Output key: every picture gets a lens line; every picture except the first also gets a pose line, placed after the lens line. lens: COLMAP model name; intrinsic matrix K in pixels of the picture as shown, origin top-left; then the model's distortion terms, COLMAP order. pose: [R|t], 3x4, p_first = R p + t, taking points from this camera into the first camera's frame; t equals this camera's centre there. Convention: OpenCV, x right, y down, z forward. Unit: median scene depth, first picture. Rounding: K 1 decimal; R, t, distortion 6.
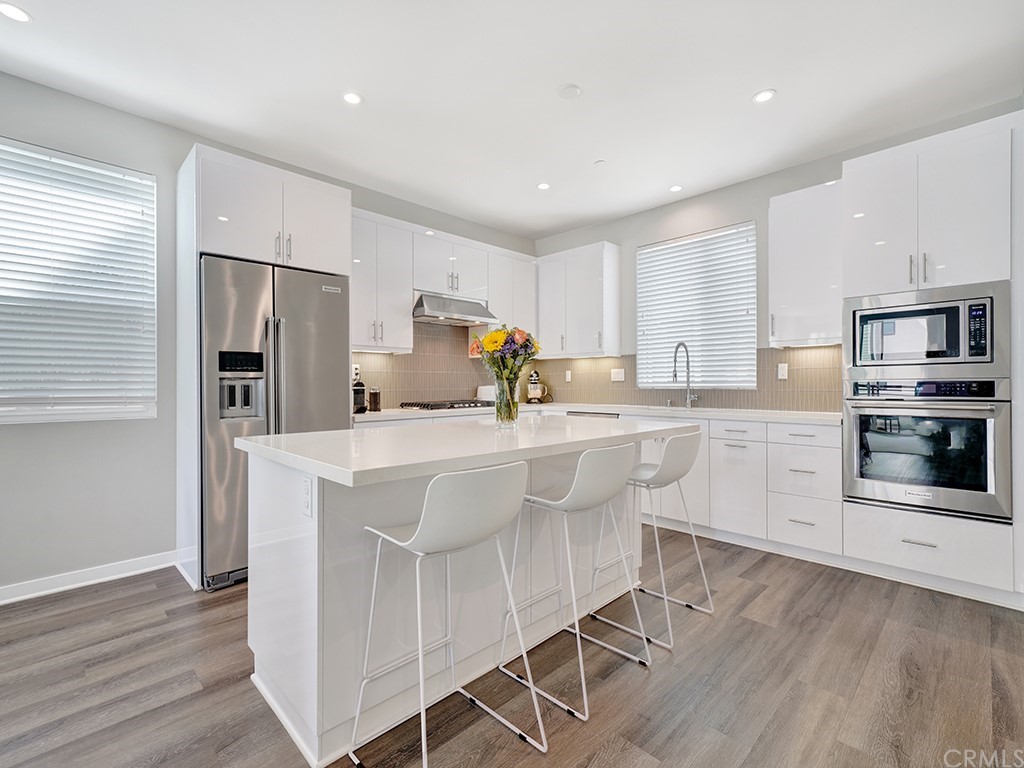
lens RADIAL K [[458.4, 0, 510.6], [0, 458.4, 388.4], [0, 0, 1]] dist [0.001916, 0.002613]
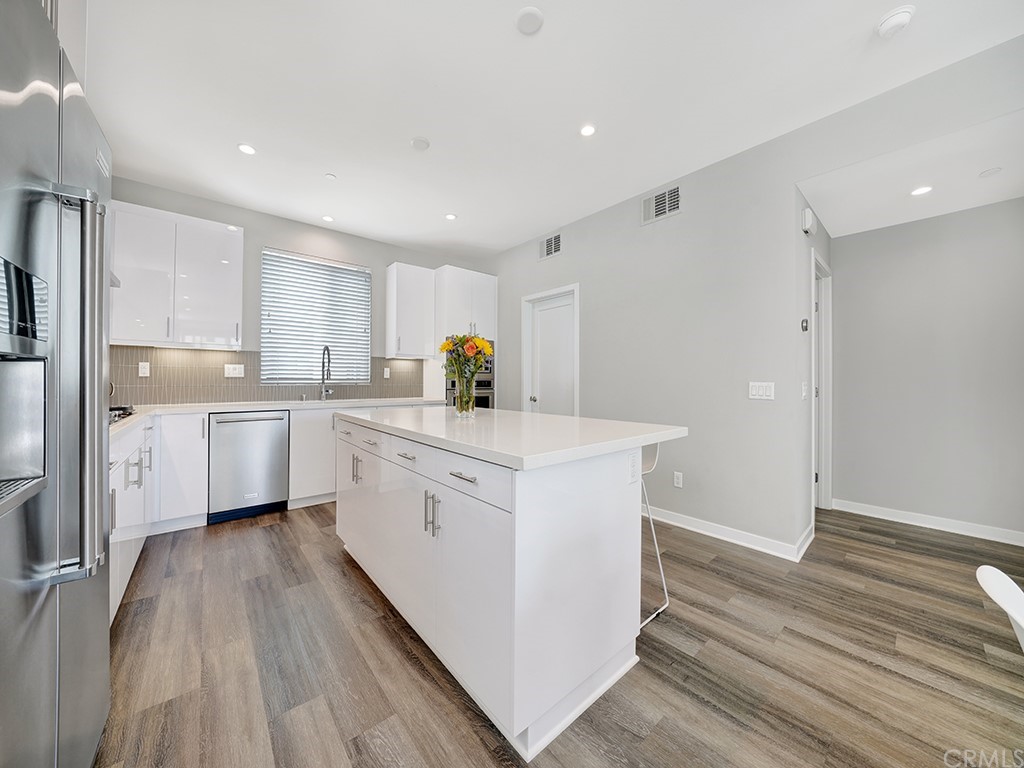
lens RADIAL K [[361.0, 0, 509.8], [0, 361.0, 377.8], [0, 0, 1]] dist [-0.016493, 0.001388]
pose [[0.075679, 0.011946, 0.997061, -0.563940], [0.005636, 0.999907, -0.012408, -0.003587], [-0.997116, 0.006558, 0.075604, 0.475279]]
